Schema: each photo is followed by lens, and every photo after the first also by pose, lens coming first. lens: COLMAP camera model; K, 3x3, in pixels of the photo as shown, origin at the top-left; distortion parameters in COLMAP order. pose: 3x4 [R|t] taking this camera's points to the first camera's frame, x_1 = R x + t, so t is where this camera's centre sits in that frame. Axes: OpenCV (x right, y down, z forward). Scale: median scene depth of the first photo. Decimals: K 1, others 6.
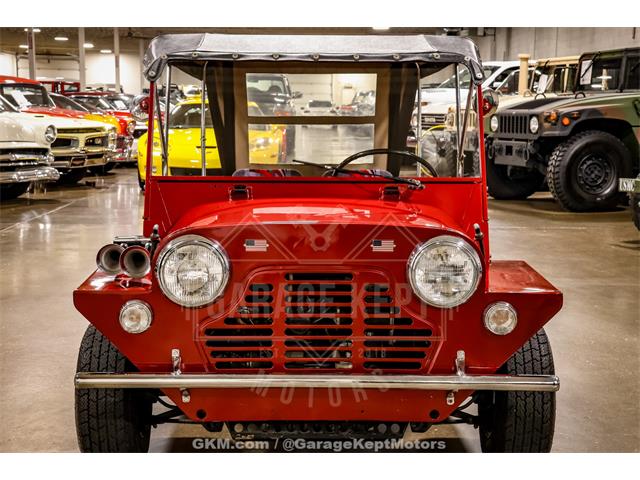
lens RADIAL K [[1179.6, 0, 320.2], [0, 1179.6, 246.1], [0, 0, 1]] dist [0.279841, 0.000000]
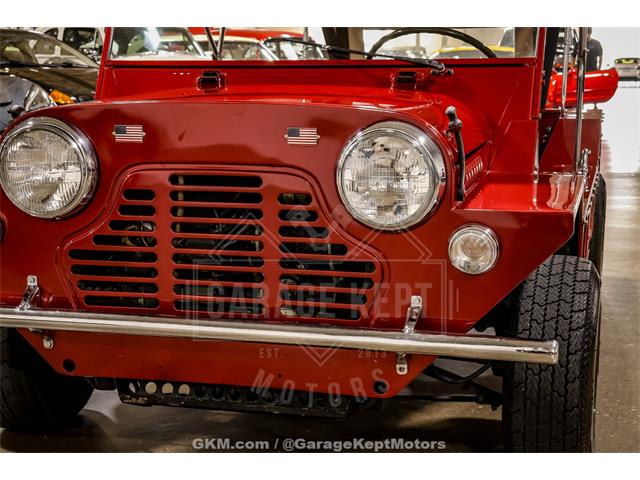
lens RADIAL K [[1179.6, 0, 315.9], [0, 1179.6, 254.2], [0, 0, 1]] dist [0.279841, 0.000000]
pose [[0.959309, 0.035571, -0.280110, 0.250509], [-0.026750, 0.999020, 0.035254, 0.042545], [0.281090, -0.026327, 0.959320, 0.337446]]
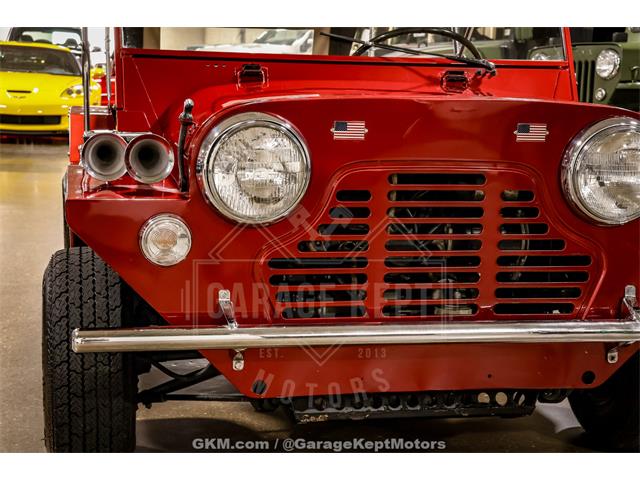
lens RADIAL K [[1096.5, 0, 322.9], [0, 1096.5, 238.2], [0, 0, 1]] dist [0.210792, 0.000000]
pose [[0.977080, -0.008952, 0.212683, -0.195381], [0.004281, 0.999740, 0.022410, 0.044732], [-0.212828, -0.020985, 0.976864, 0.395280]]
